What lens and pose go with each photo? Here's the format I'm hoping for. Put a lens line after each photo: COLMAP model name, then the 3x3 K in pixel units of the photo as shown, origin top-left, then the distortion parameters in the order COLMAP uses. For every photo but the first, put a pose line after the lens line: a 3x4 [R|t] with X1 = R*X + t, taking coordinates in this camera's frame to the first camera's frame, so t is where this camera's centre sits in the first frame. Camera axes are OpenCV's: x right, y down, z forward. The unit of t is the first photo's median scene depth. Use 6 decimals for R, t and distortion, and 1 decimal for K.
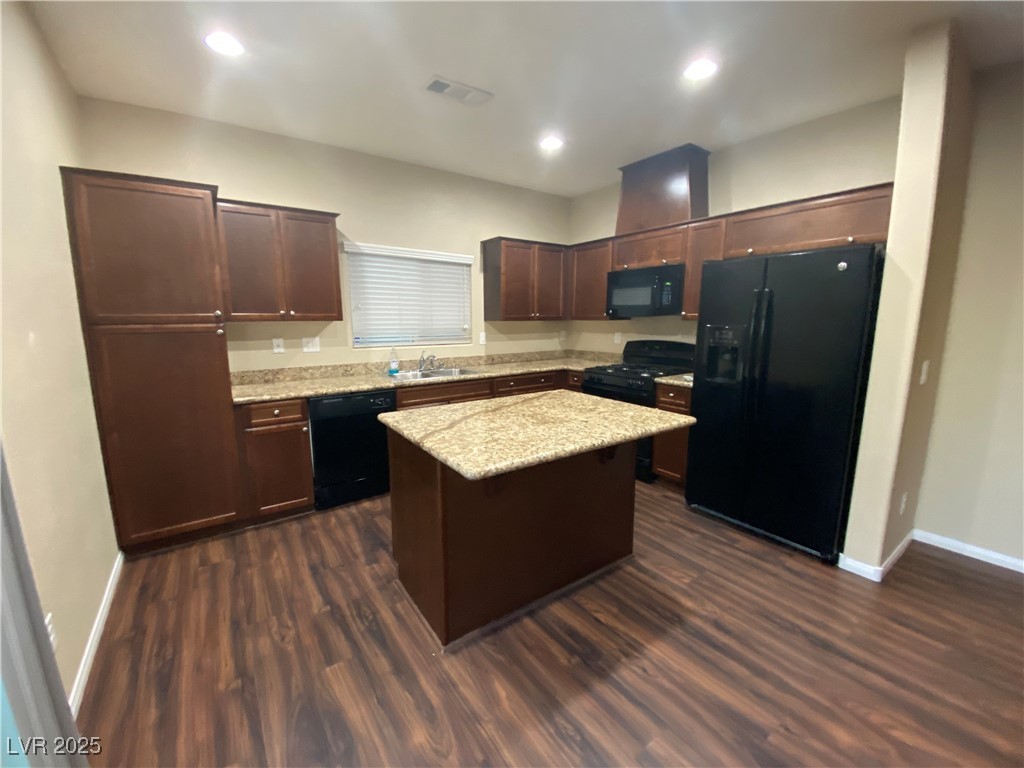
lens RADIAL K [[409.7, 0, 496.8], [0, 409.7, 384.3], [0, 0, 1]] dist [-0.035905, -0.000469]
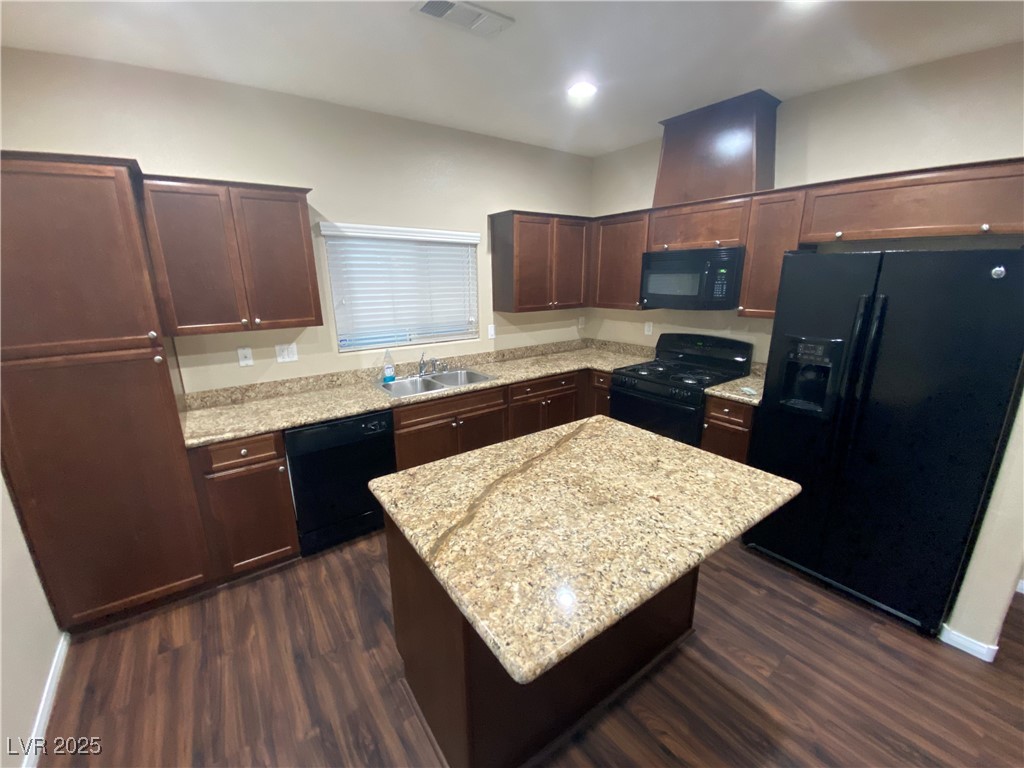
lens RADIAL K [[409.7, 0, 496.8], [0, 409.7, 384.3], [0, 0, 1]] dist [-0.035905, -0.000469]
pose [[0.999873, -0.015435, 0.004081, -0.046855], [0.014982, 0.995444, 0.094161, -0.133044], [-0.005516, -0.094088, 0.995549, 0.223060]]
